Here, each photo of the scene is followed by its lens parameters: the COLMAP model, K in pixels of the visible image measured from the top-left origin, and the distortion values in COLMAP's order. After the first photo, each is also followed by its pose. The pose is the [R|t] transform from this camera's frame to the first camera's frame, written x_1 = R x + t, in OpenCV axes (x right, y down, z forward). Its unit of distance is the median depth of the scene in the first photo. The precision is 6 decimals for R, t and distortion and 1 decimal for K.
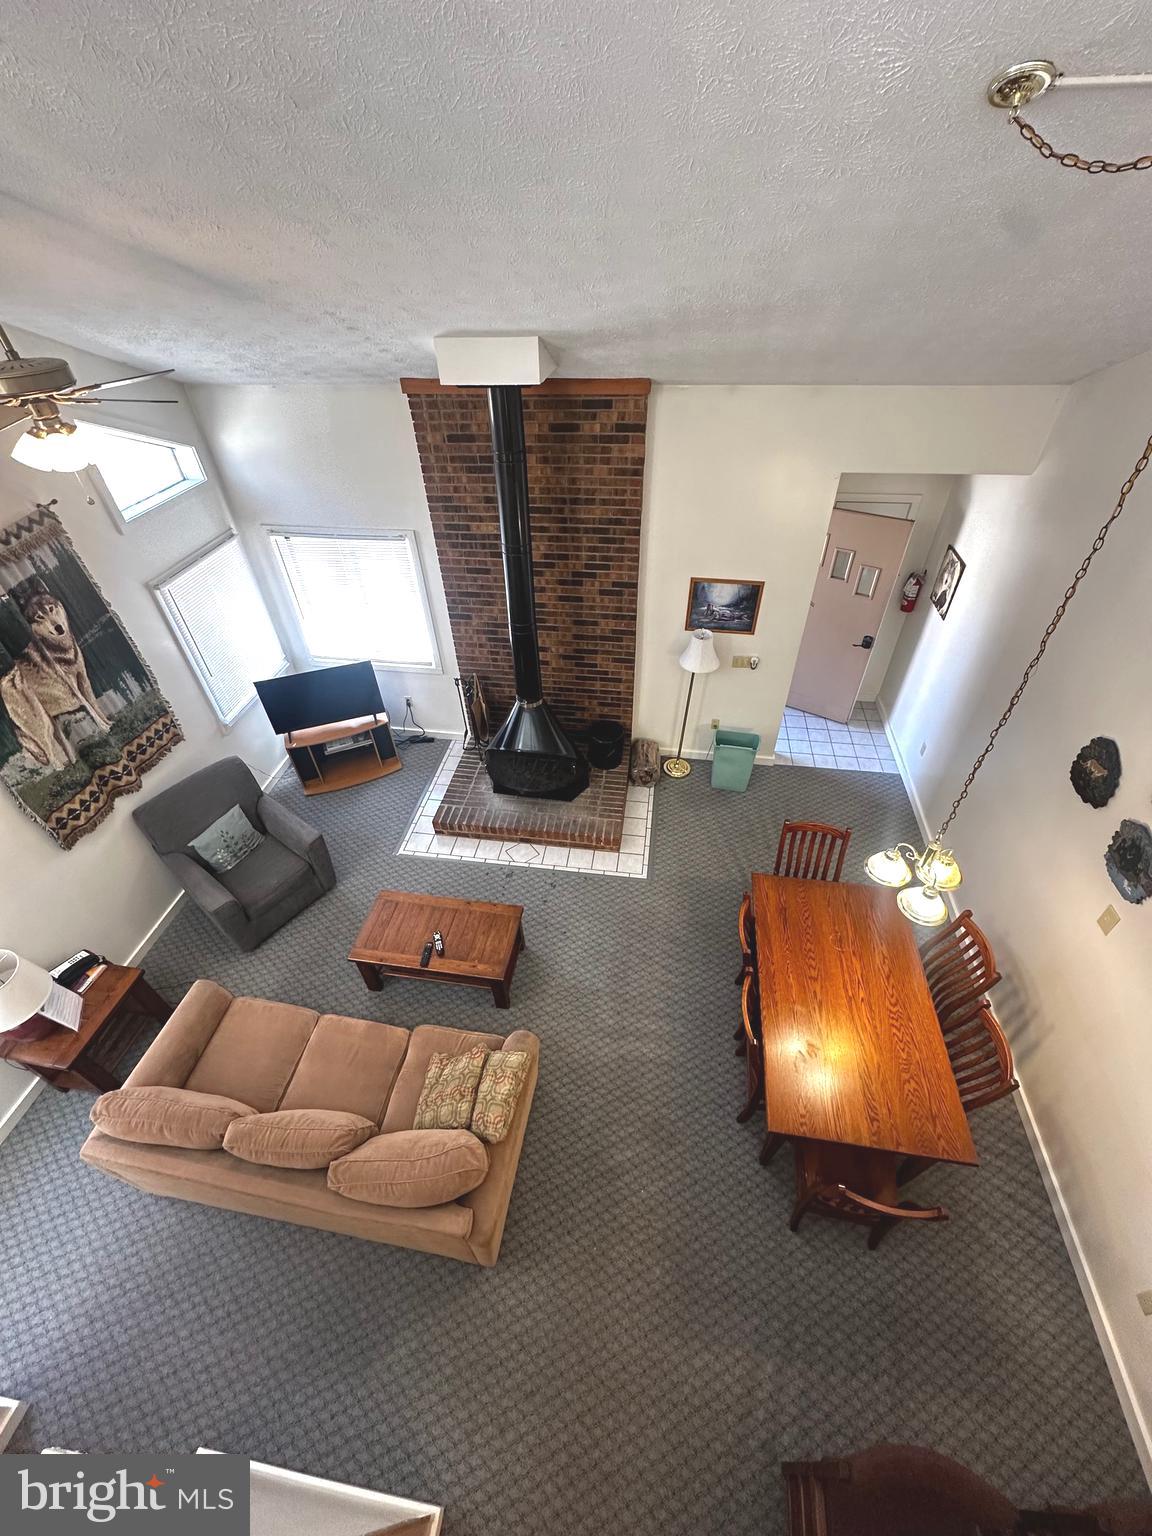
lens RADIAL K [[616.3, 0, 575.3], [0, 616.3, 771.1], [0, 0, 1]] dist [-0.004584, 0.001297]
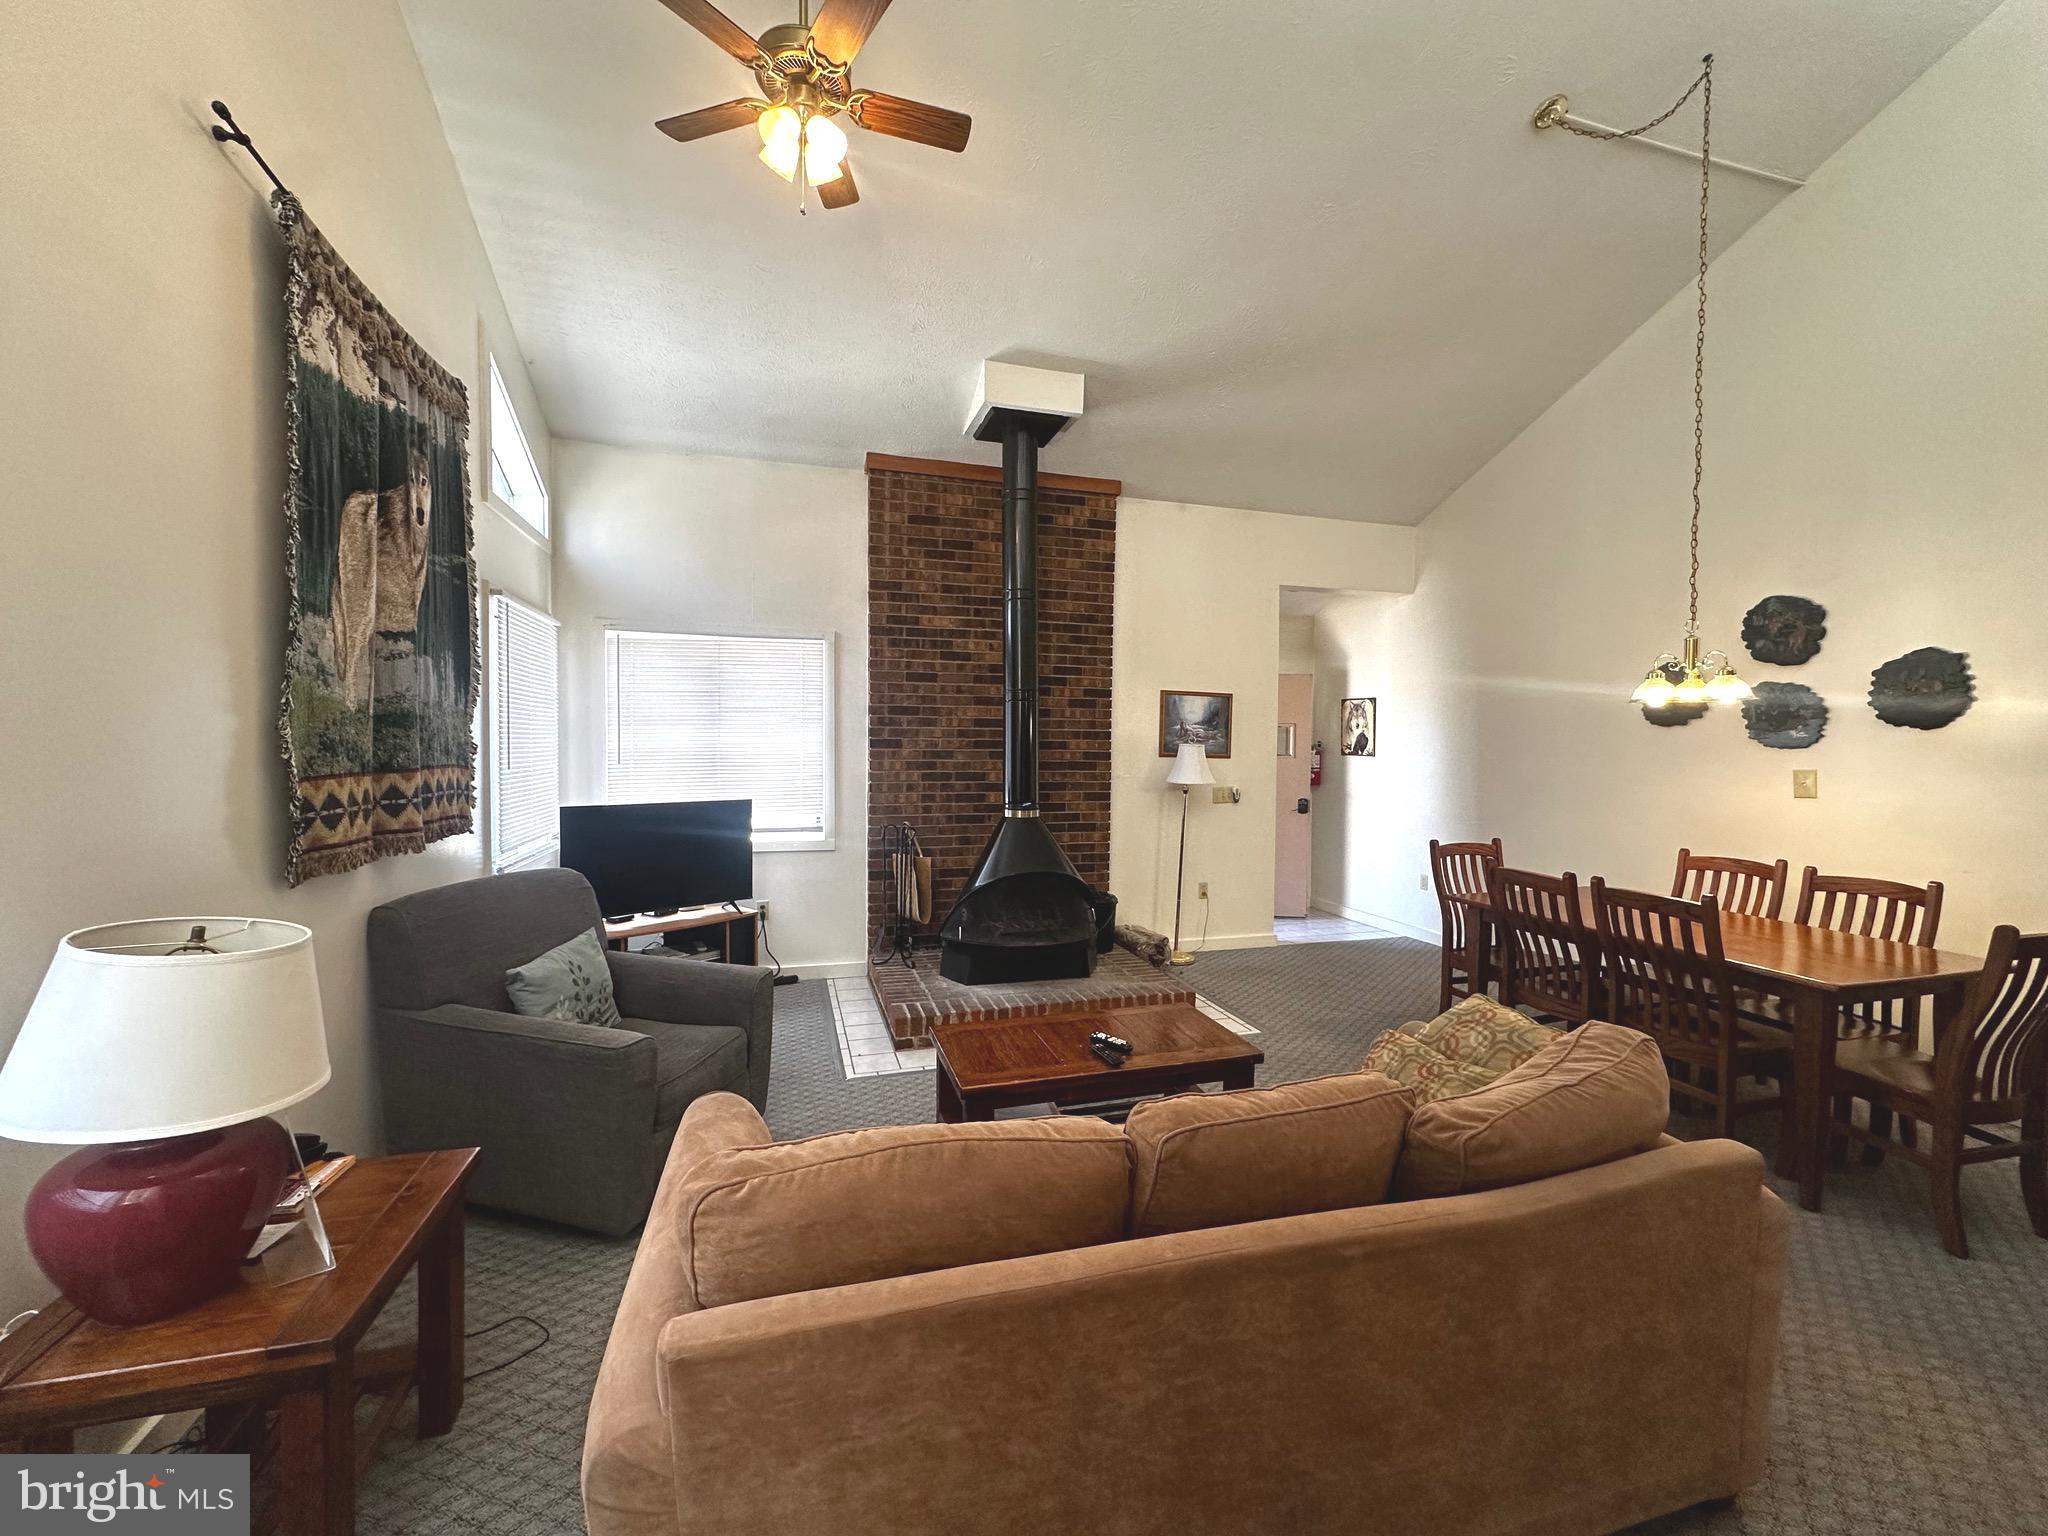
lens RADIAL K [[821.7, 0, 1022.2], [0, 821.7, 762.6], [0, 0, 1]] dist [-0.004584, 0.001297]
pose [[0.900274, 0.025575, 0.434571, -0.500906], [0.263391, 0.762814, -0.590543, 0.409174], [-0.346600, 0.646113, 0.680005, 0.331389]]
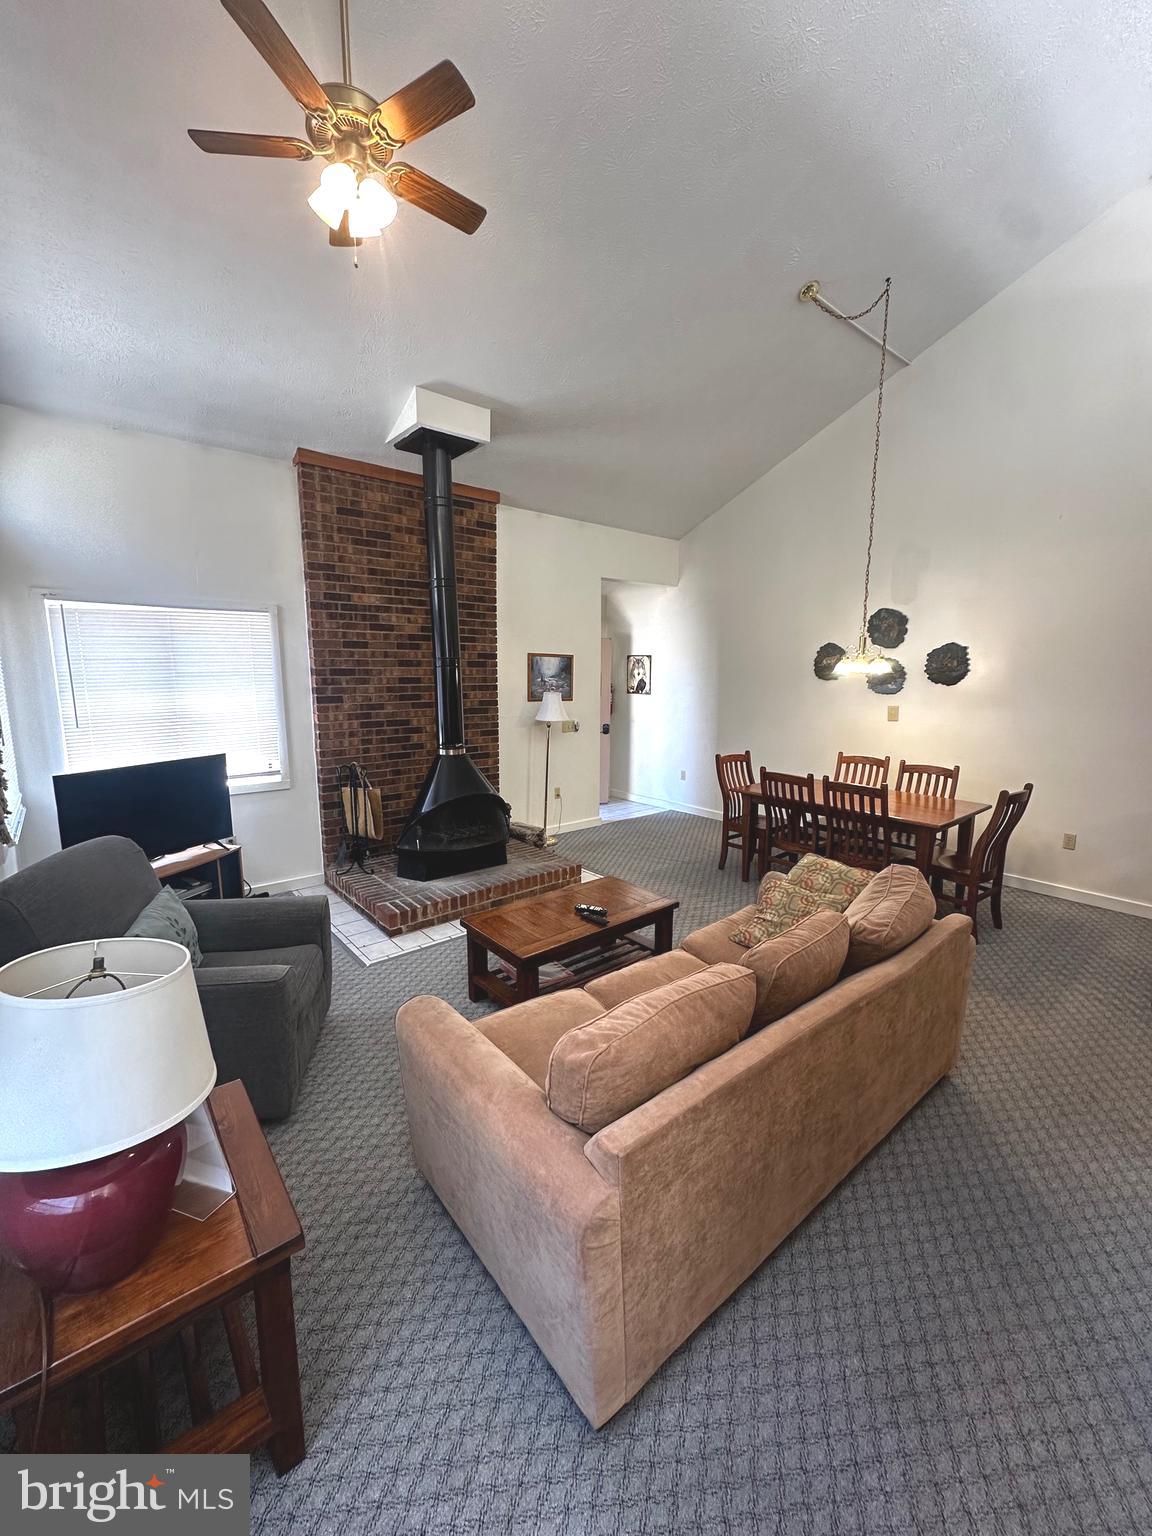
lens RADIAL K [[616.3, 0, 581.2], [0, 616.3, 766.7], [0, 0, 1]] dist [-0.004584, 0.001297]
pose [[0.653851, -0.088291, 0.751454, -0.679351], [0.488577, 0.807615, -0.330228, 0.322636], [-0.577730, 0.583063, 0.571196, 0.370374]]
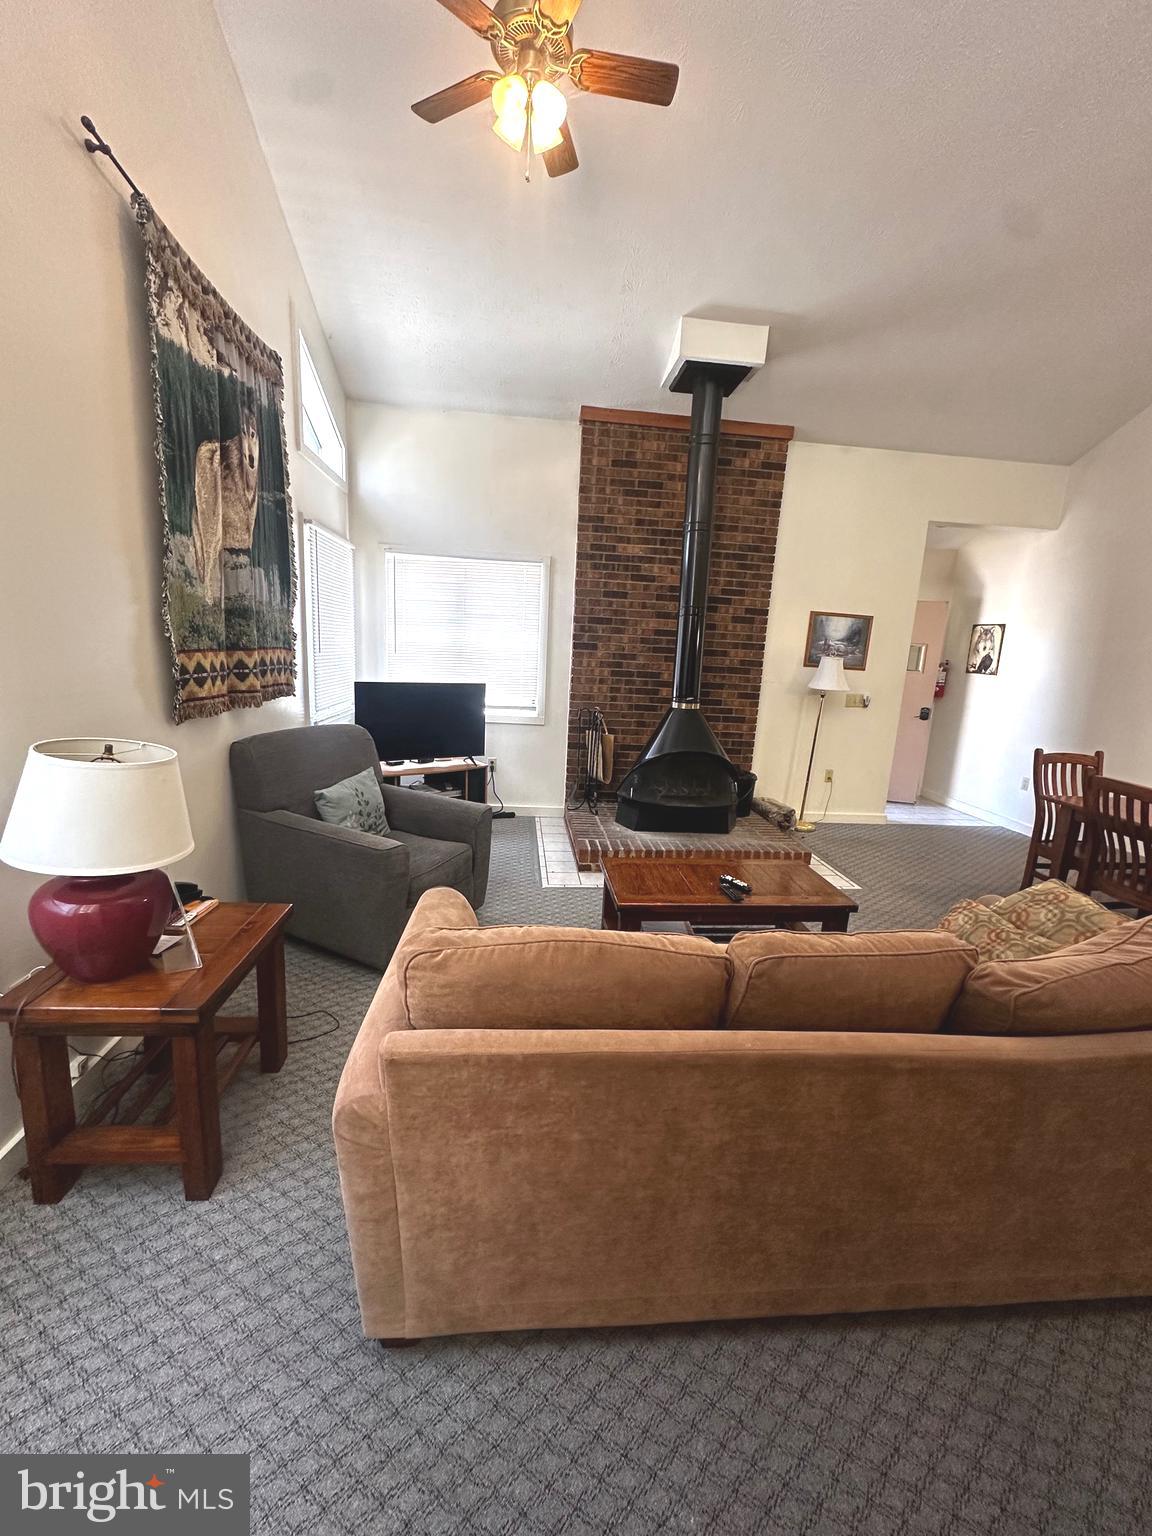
lens RADIAL K [[616.3, 0, 576.0], [0, 616.3, 767.4], [0, 0, 1]] dist [-0.004584, 0.001297]
pose [[0.964750, 0.026763, 0.261805, -0.481416], [0.109572, 0.863640, -0.492056, 0.405310], [-0.239274, 0.503398, 0.830264, 0.340128]]
